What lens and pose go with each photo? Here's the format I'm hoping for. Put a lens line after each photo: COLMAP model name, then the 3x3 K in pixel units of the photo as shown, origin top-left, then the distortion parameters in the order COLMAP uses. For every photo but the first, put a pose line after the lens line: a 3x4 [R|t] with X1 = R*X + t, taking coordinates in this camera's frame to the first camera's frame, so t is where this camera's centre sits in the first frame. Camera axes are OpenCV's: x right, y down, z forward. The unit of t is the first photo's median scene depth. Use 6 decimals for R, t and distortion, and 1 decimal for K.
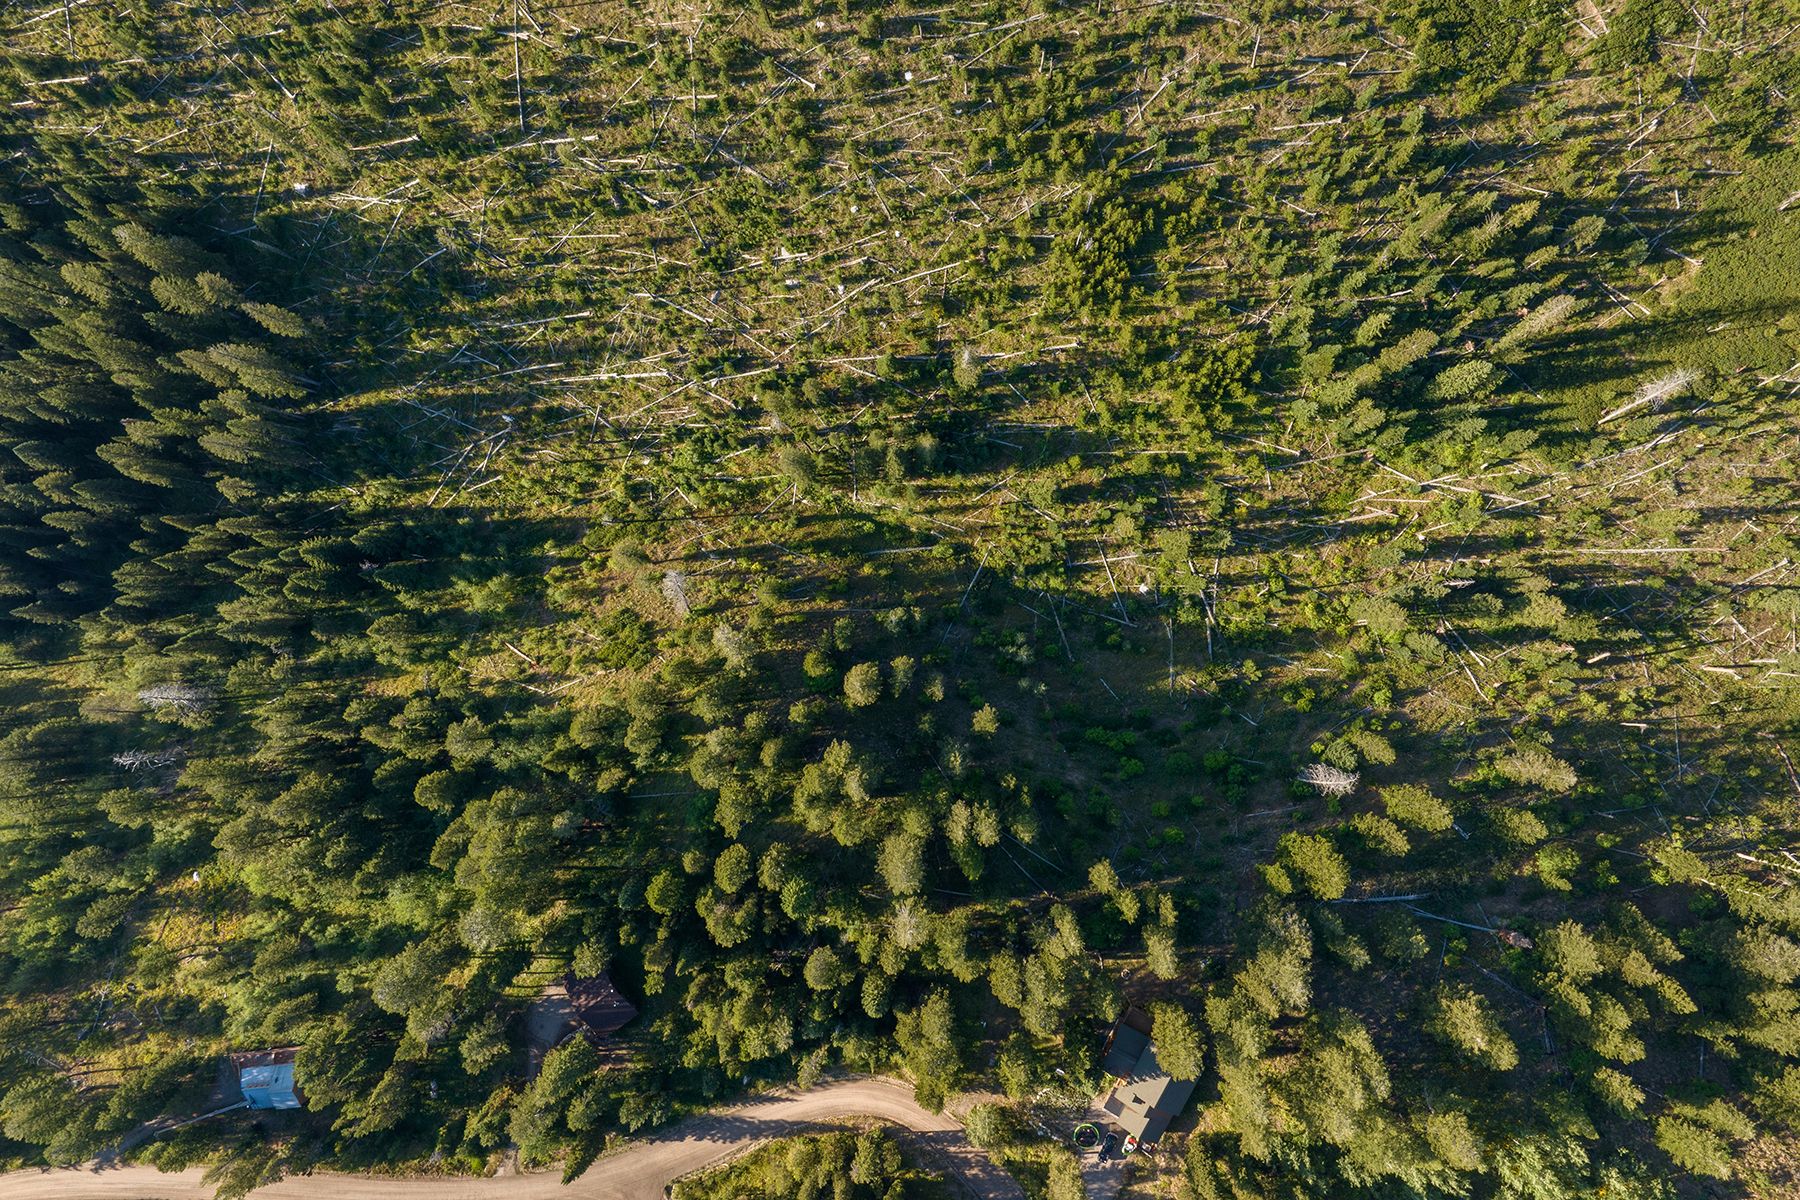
lens RADIAL K [[1273.5, 0, 956.2], [0, 1273.5, 594.9], [0, 0, 1]] dist [-0.033869, 0.000600]
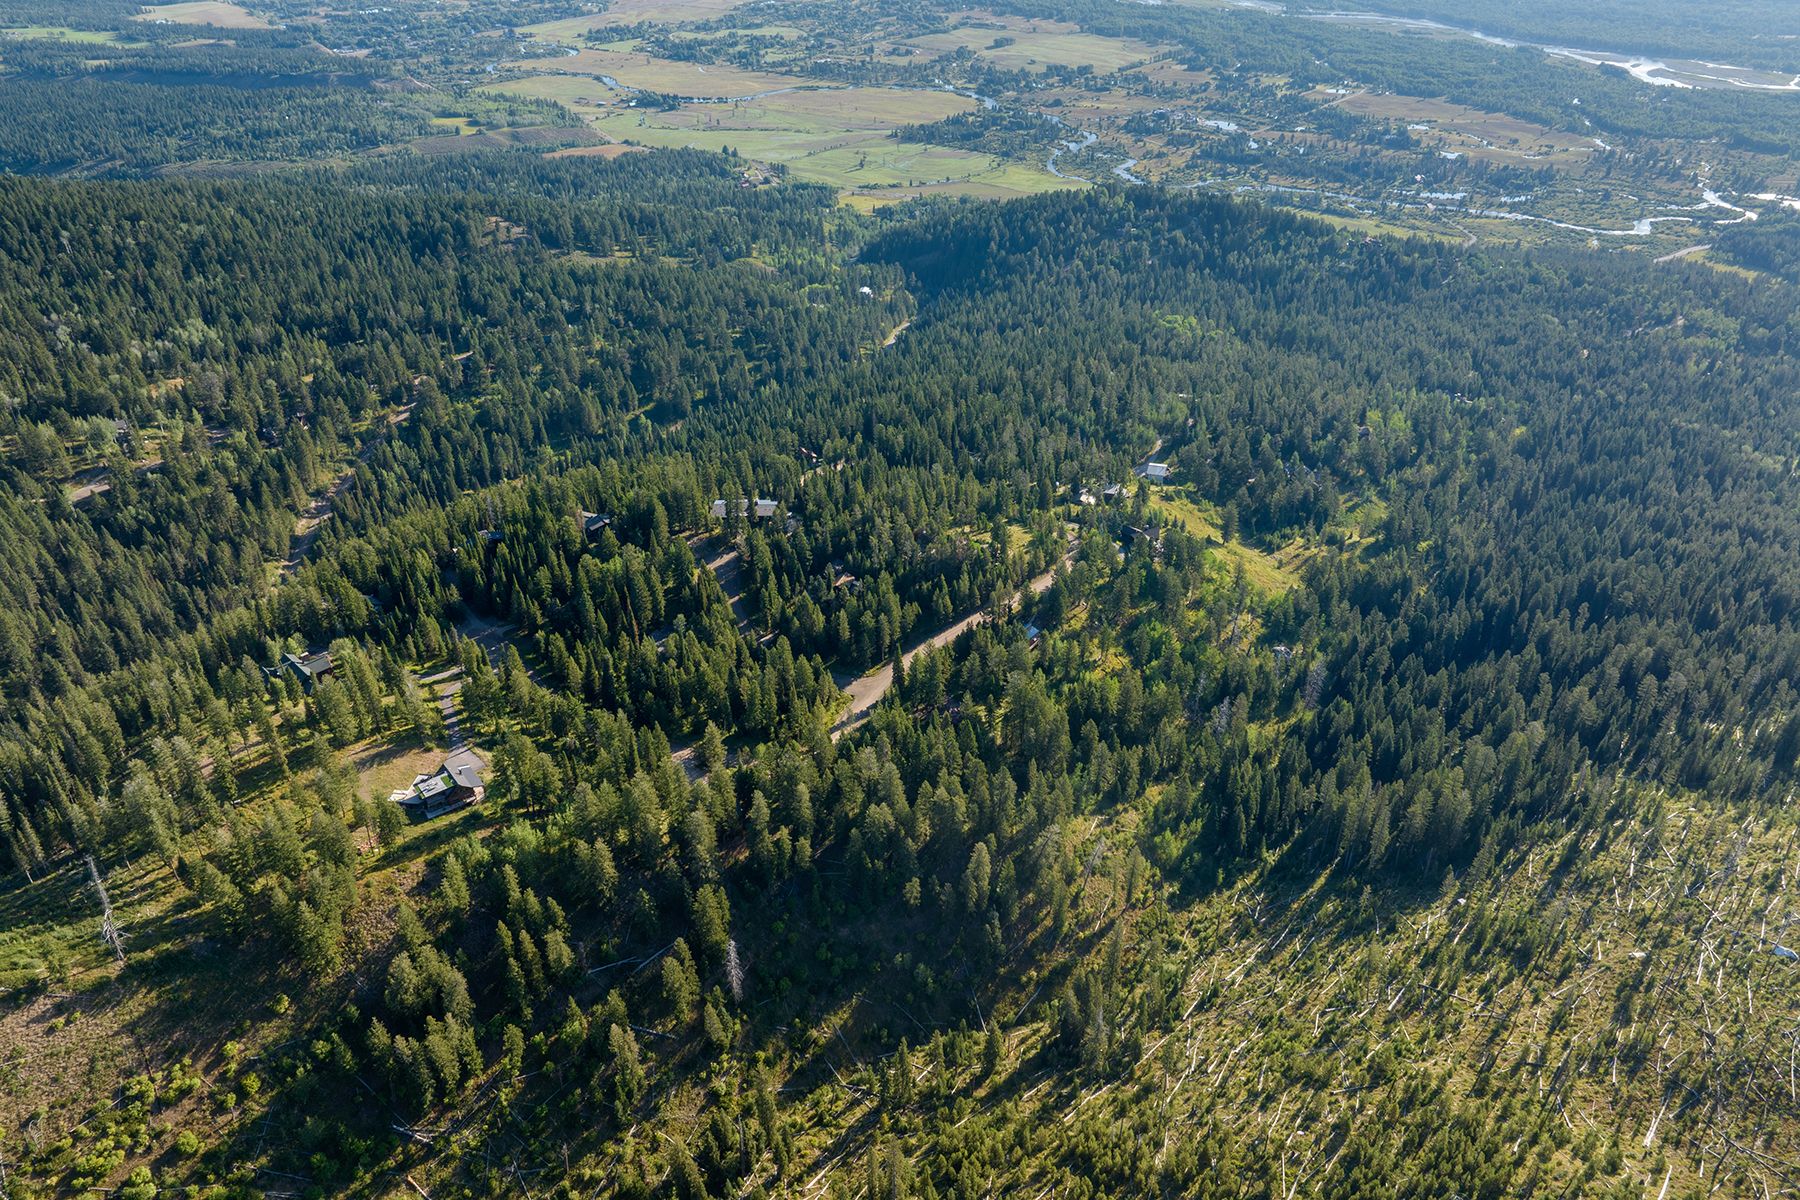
lens RADIAL K [[1273.5, 0, 890.8], [0, 1273.5, 606.1], [0, 0, 1]] dist [-0.033869, 0.000600]
pose [[-0.702881, 0.407765, -0.582826, 0.765757], [-0.710111, -0.354751, 0.608189, -0.678250], [0.041240, 0.841355, 0.538907, -0.173274]]
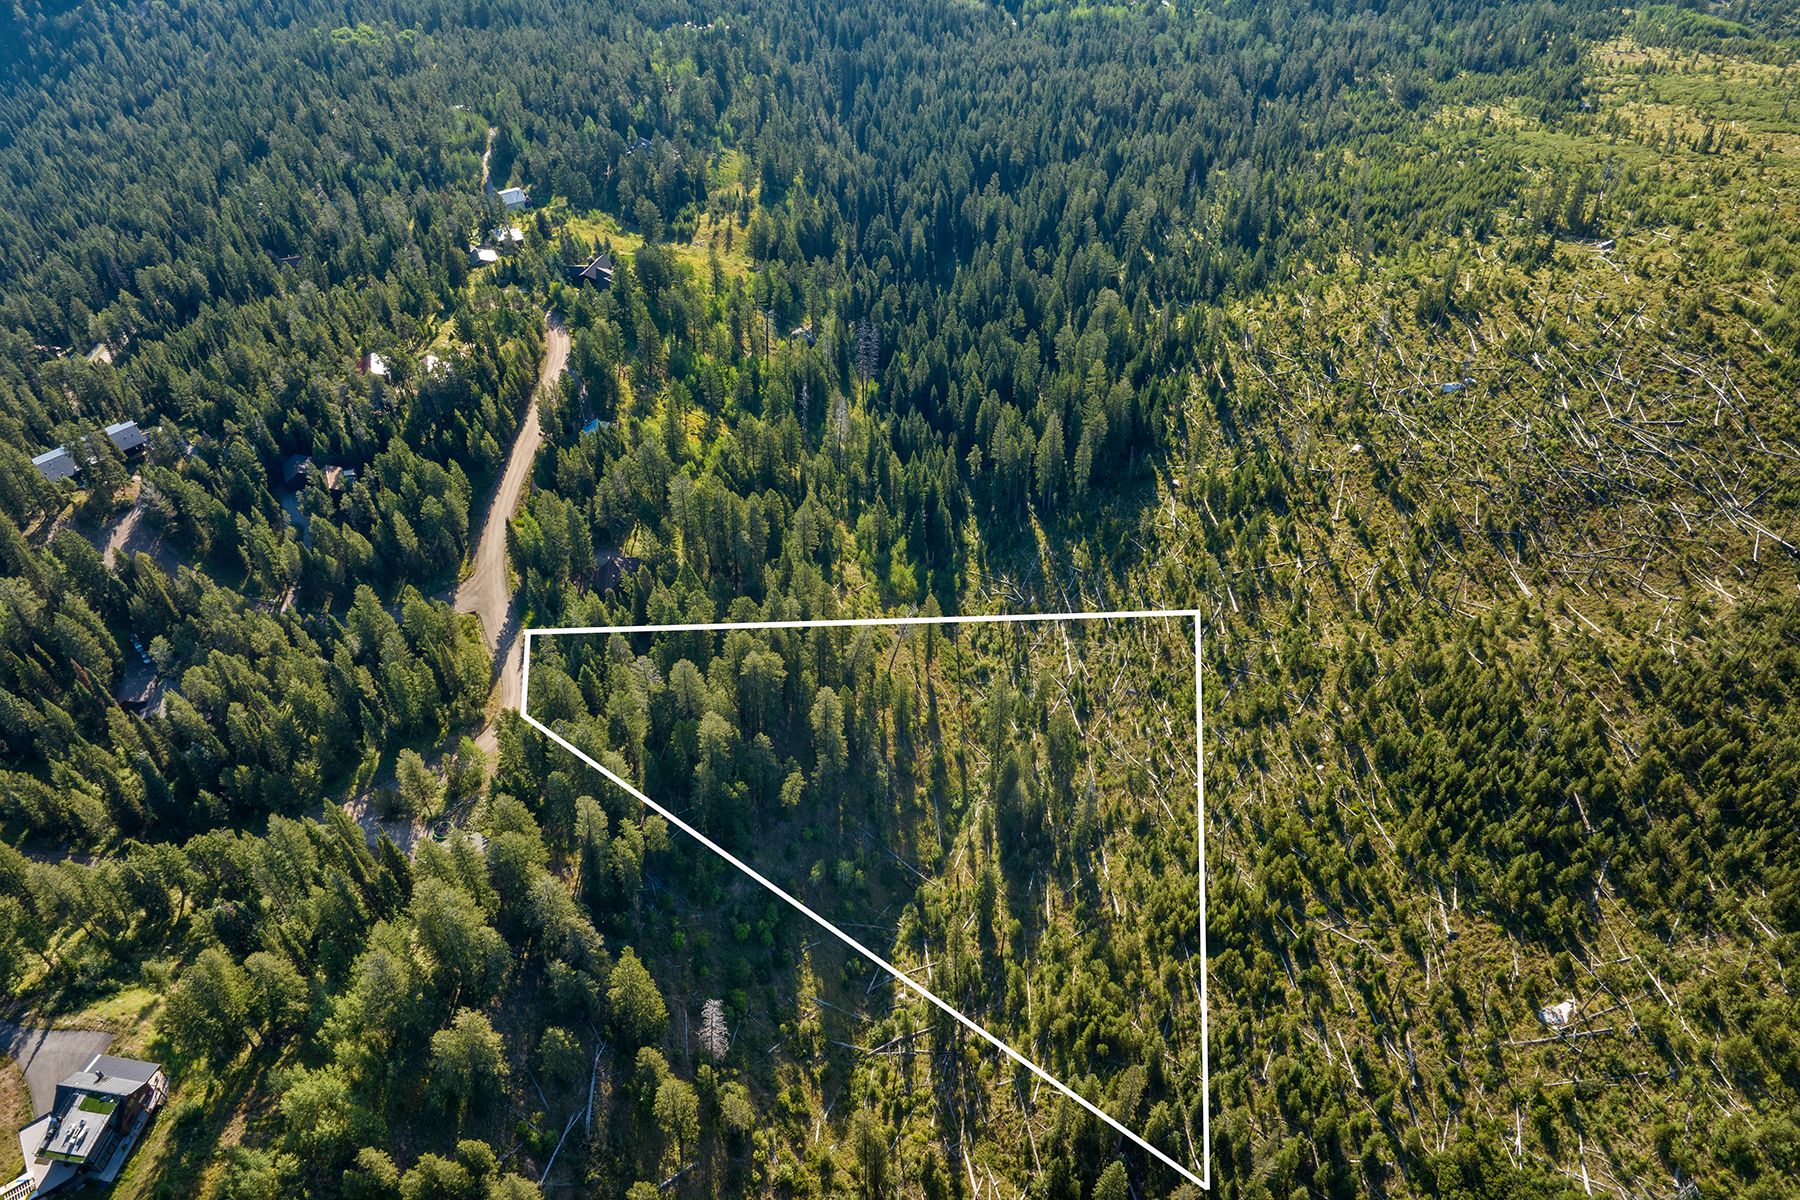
lens RADIAL K [[1268.6, 0, 906.4], [0, 1268.6, 560.0], [0, 0, 1]] dist [-0.034214, -0.010383]
pose [[-0.008595, 0.706466, -0.707695, 0.659486], [-0.999666, 0.011182, 0.023304, -0.038567], [0.024377, 0.707659, 0.706133, -0.014053]]
